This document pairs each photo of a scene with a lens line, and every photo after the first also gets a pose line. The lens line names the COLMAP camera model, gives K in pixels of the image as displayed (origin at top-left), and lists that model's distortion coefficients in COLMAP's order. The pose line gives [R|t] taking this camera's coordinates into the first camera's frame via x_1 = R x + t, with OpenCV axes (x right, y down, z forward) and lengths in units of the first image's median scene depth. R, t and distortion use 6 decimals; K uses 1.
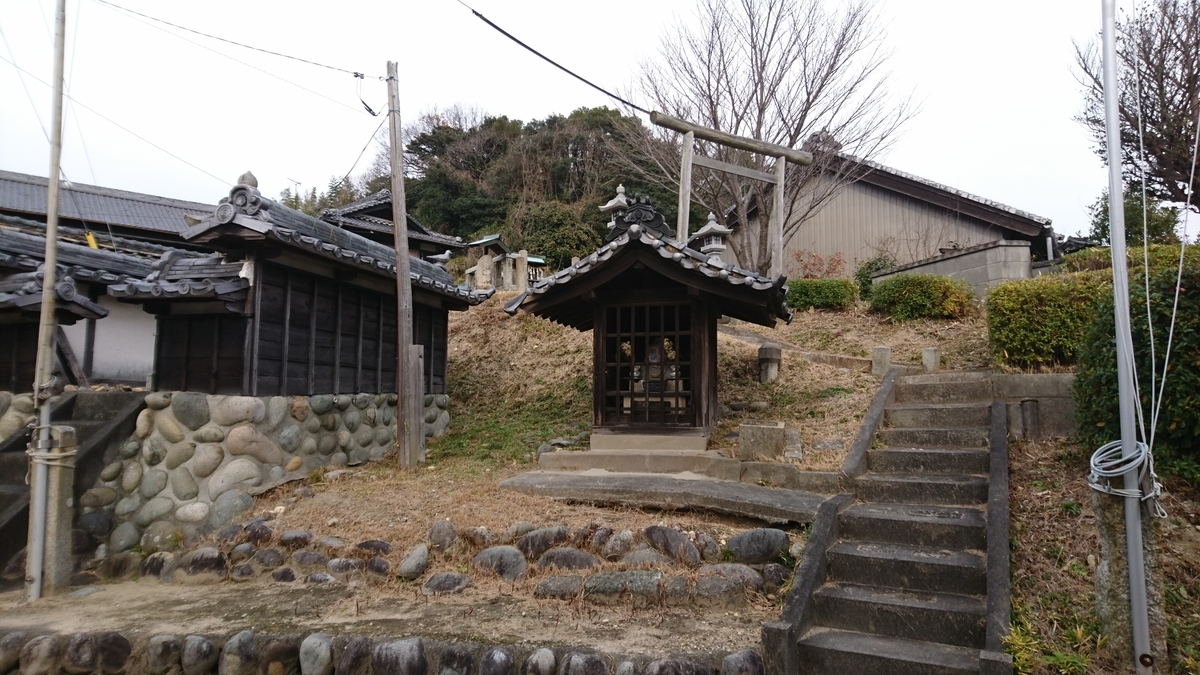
lens RADIAL K [[751.2, 0, 599.2], [0, 751.2, 344.4], [0, 0, 1]] dist [0.122033, -0.149096]
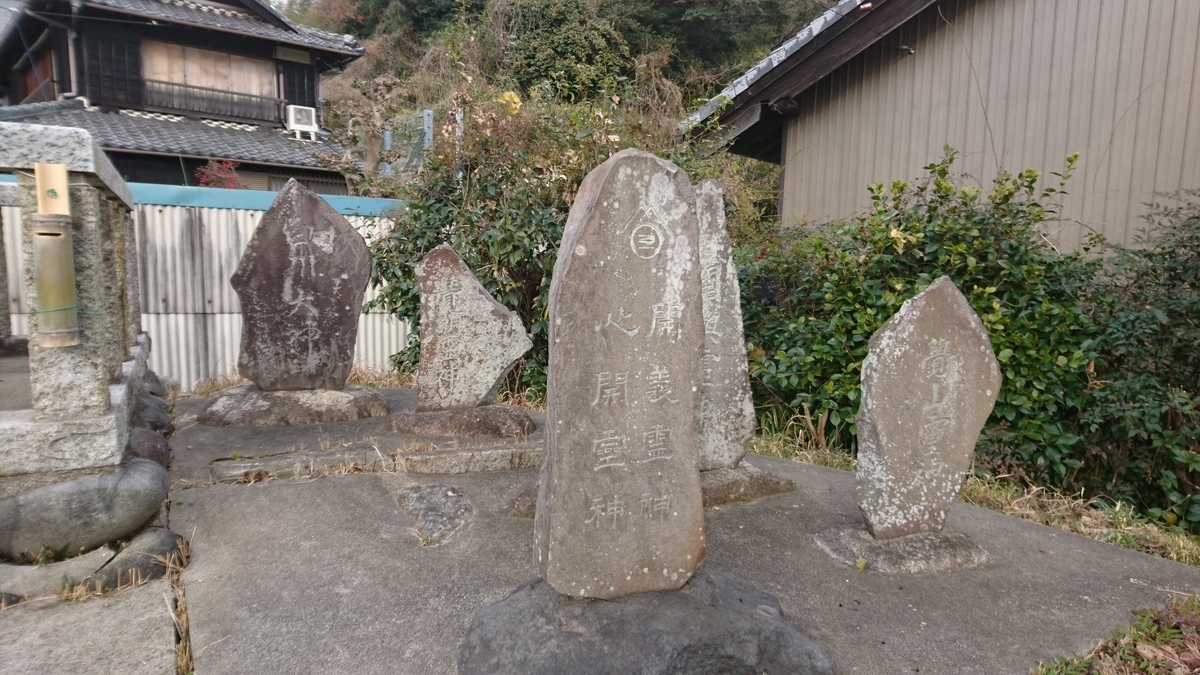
lens RADIAL K [[751.2, 0, 599.2], [0, 751.2, 344.4], [0, 0, 1]] dist [0.122033, -0.149096]
pose [[0.998059, 0.021392, -0.058494, 0.022055], [-0.007977, 0.975335, 0.220586, -0.036330], [0.061770, -0.219691, 0.973612, 0.319034]]
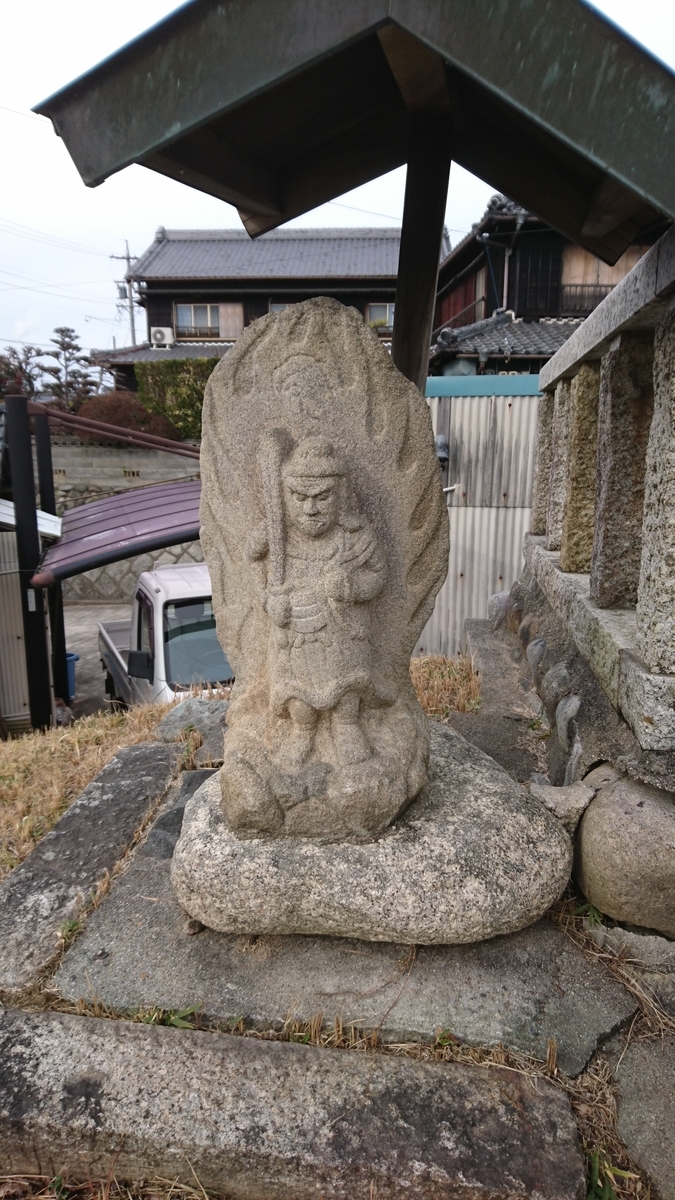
lens RADIAL K [[751.2, 0, 339.5], [0, 751.2, 605.2], [0, 0, 1]] dist [0.122033, -0.149096]
pose [[0.753613, 0.124480, -0.645425, -0.034326], [0.074376, 0.959450, 0.271888, -0.036190], [0.653097, -0.252902, 0.713796, 0.305118]]
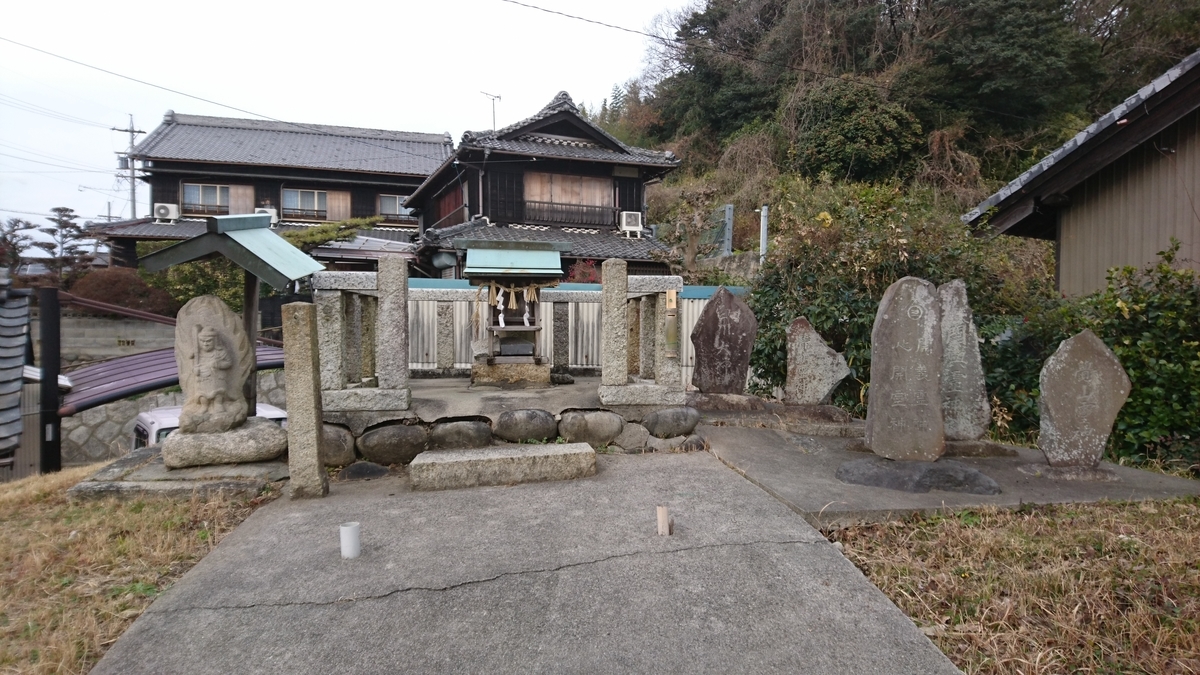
lens RADIAL K [[751.2, 0, 599.2], [0, 751.2, 344.4], [0, 0, 1]] dist [0.122033, -0.149096]
pose [[0.911722, 0.012985, -0.410602, 0.025170], [0.039874, 0.991984, 0.119908, -0.041487], [0.408867, -0.125695, 0.903896, 0.261715]]
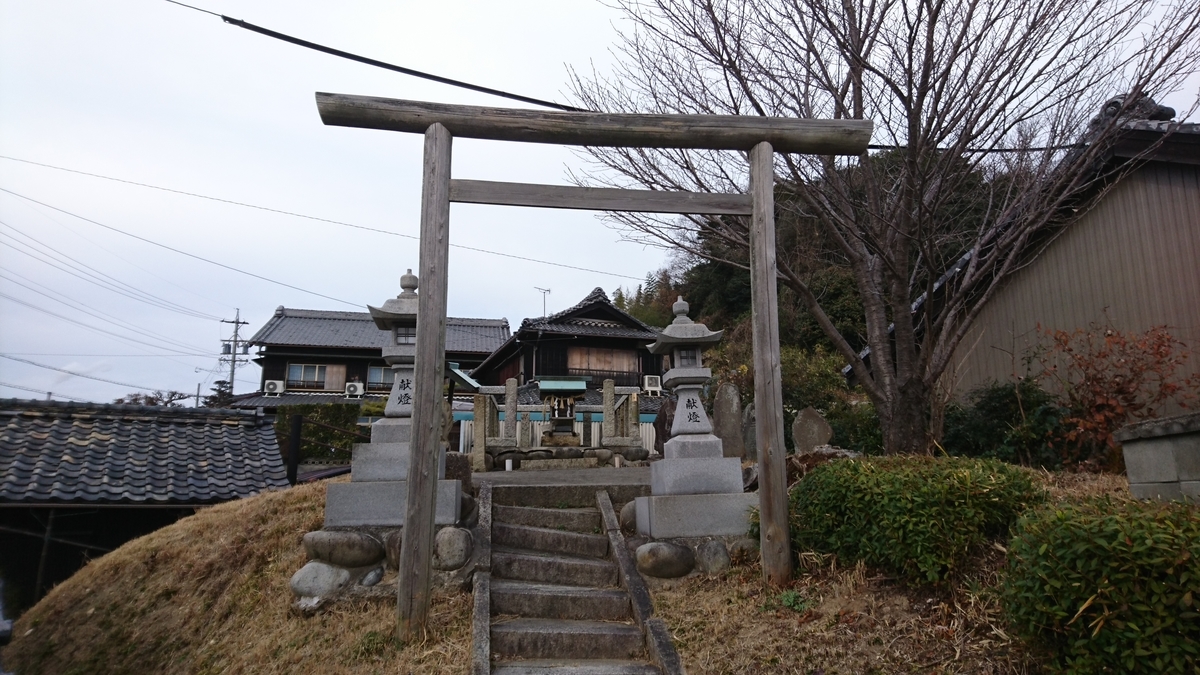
lens RADIAL K [[751.2, 0, 599.2], [0, 751.2, 344.4], [0, 0, 1]] dist [0.122033, -0.149096]
pose [[0.887063, -0.095722, -0.451615, 0.083612], [0.050322, 0.992487, -0.111520, -0.026768], [0.458897, 0.076199, 0.885216, 0.157775]]
